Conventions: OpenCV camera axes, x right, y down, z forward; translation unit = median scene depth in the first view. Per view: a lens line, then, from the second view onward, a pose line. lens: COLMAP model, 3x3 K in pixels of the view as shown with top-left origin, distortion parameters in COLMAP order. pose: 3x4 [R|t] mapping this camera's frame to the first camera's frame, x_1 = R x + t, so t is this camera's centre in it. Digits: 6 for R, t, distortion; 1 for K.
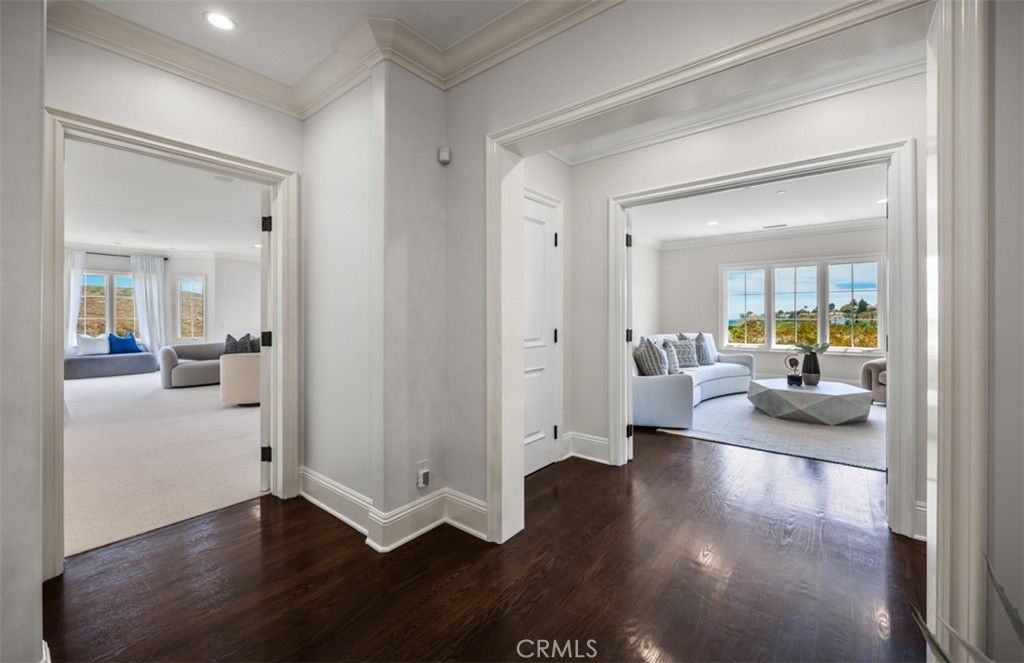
lens RADIAL K [[402.4, 0, 547.8], [0, 402.4, 316.9], [0, 0, 1]] dist [-0.002689, 0.000186]
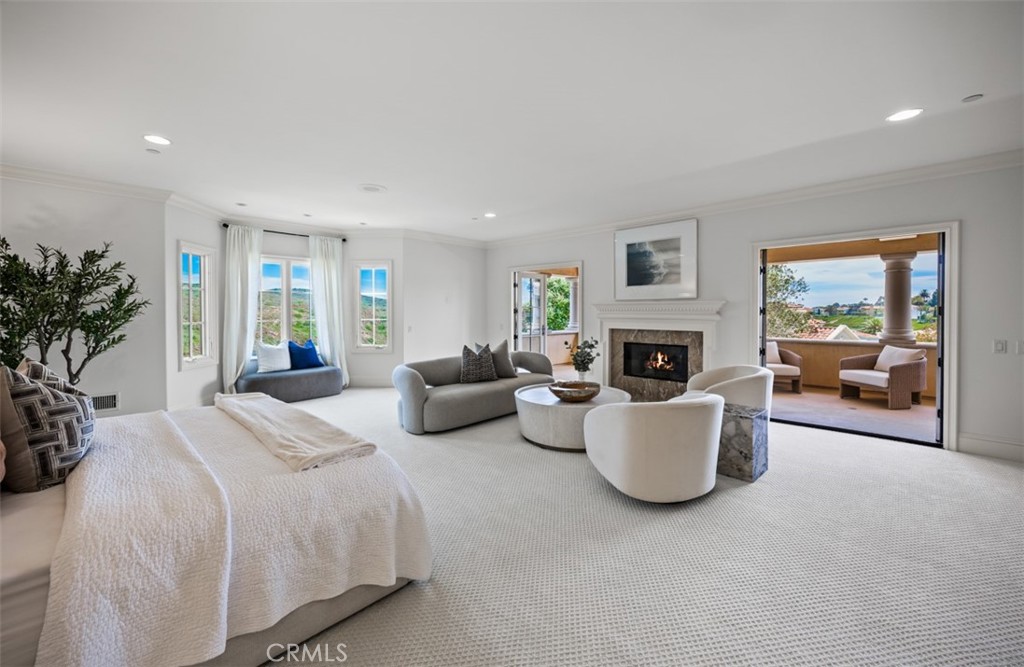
lens RADIAL K [[402.4, 0, 516.7], [0, 402.4, 316.1], [0, 0, 1]] dist [-0.002689, 0.000186]
pose [[0.992355, -0.002768, -0.123383, -0.575429], [0.004238, 0.999923, 0.011659, -0.011132], [0.123341, -0.012093, 0.992291, 0.316223]]
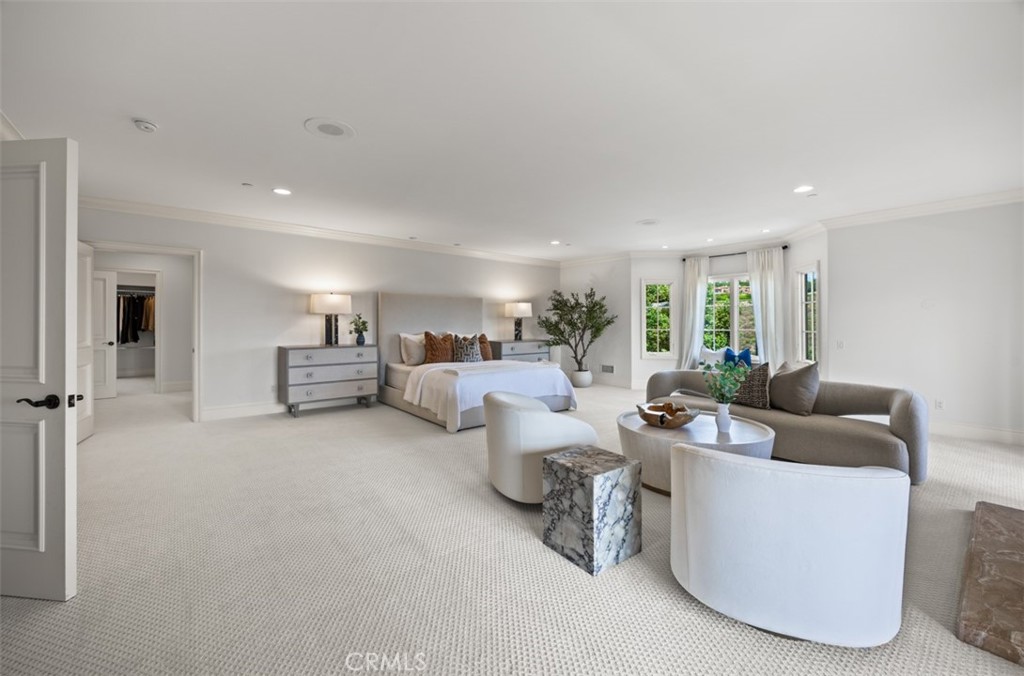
lens RADIAL K [[421.7, 0, 505.0], [0, 421.7, 329.6], [0, 0, 1]] dist [0.001841, 0.000065]
pose [[-0.266000, 0.007600, -0.963943, -0.109733], [-0.007874, 0.999918, 0.010056, -0.003174], [0.963941, 0.010265, -0.265919, 0.768571]]
